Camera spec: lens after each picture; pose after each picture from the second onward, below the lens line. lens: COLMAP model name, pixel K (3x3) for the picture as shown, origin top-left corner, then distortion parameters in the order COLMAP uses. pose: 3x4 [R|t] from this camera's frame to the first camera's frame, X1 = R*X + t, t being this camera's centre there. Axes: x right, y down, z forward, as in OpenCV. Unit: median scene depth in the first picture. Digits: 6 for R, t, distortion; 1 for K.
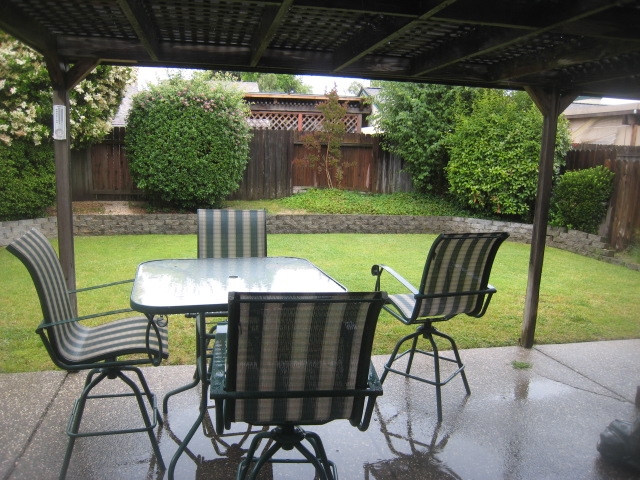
lens RADIAL K [[529.3, 0, 316.6], [0, 529.3, 242.5], [0, 0, 1]] dist [-0.147862, 0.127270]
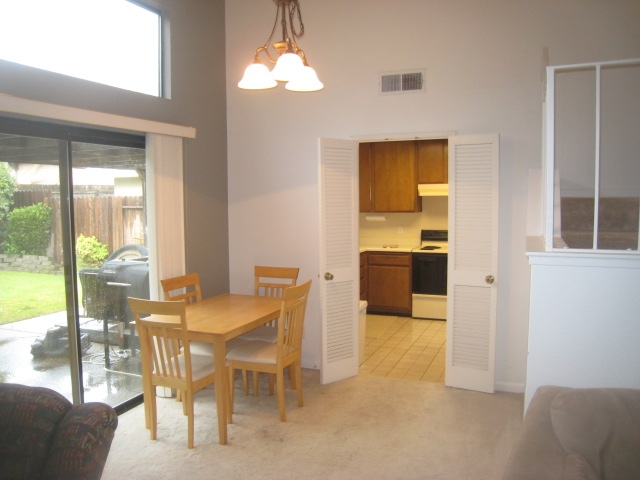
lens RADIAL K [[529.3, 0, 316.6], [0, 529.3, 242.5], [0, 0, 1]] dist [-0.147862, 0.127270]
pose [[0.577735, -0.100375, 0.810029, -0.091457], [0.154991, 0.987845, 0.011864, 0.038182], [-0.801374, 0.118693, 0.586270, -0.281120]]
